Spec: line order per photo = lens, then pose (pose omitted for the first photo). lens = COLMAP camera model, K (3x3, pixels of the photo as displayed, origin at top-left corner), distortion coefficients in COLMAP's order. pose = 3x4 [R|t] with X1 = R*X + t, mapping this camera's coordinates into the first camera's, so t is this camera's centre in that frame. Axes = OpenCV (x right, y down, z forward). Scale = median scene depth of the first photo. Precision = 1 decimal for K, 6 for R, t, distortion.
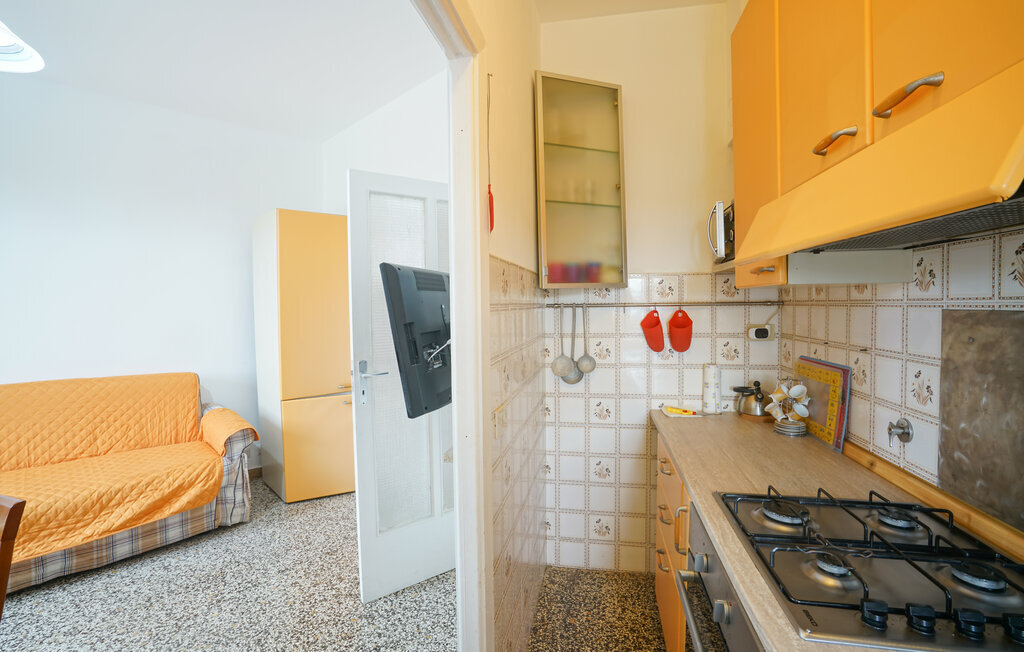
lens RADIAL K [[472.0, 0, 508.7], [0, 472.0, 323.0], [0, 0, 1]] dist [-0.048134, 0.017935]
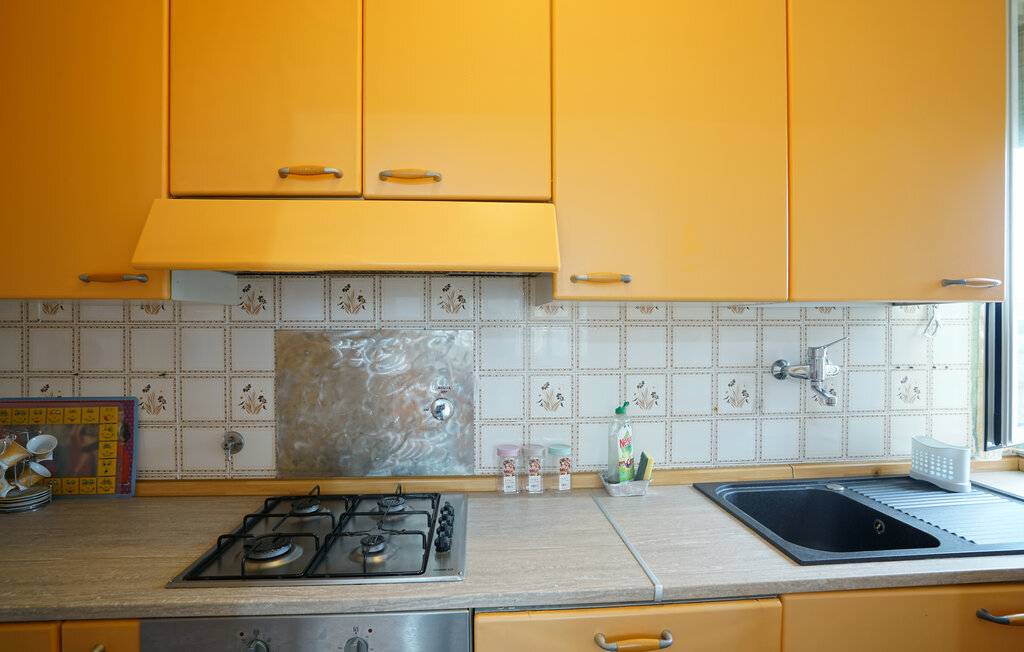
lens RADIAL K [[477.9, 0, 509.5], [0, 477.9, 334.4], [0, 0, 1]] dist [-0.065345, 0.022116]
pose [[-0.260983, 0.002574, 0.965340, -0.194055], [0.040097, 0.999162, 0.008176, -0.001364], [-0.964510, 0.040841, -0.260867, 0.344405]]
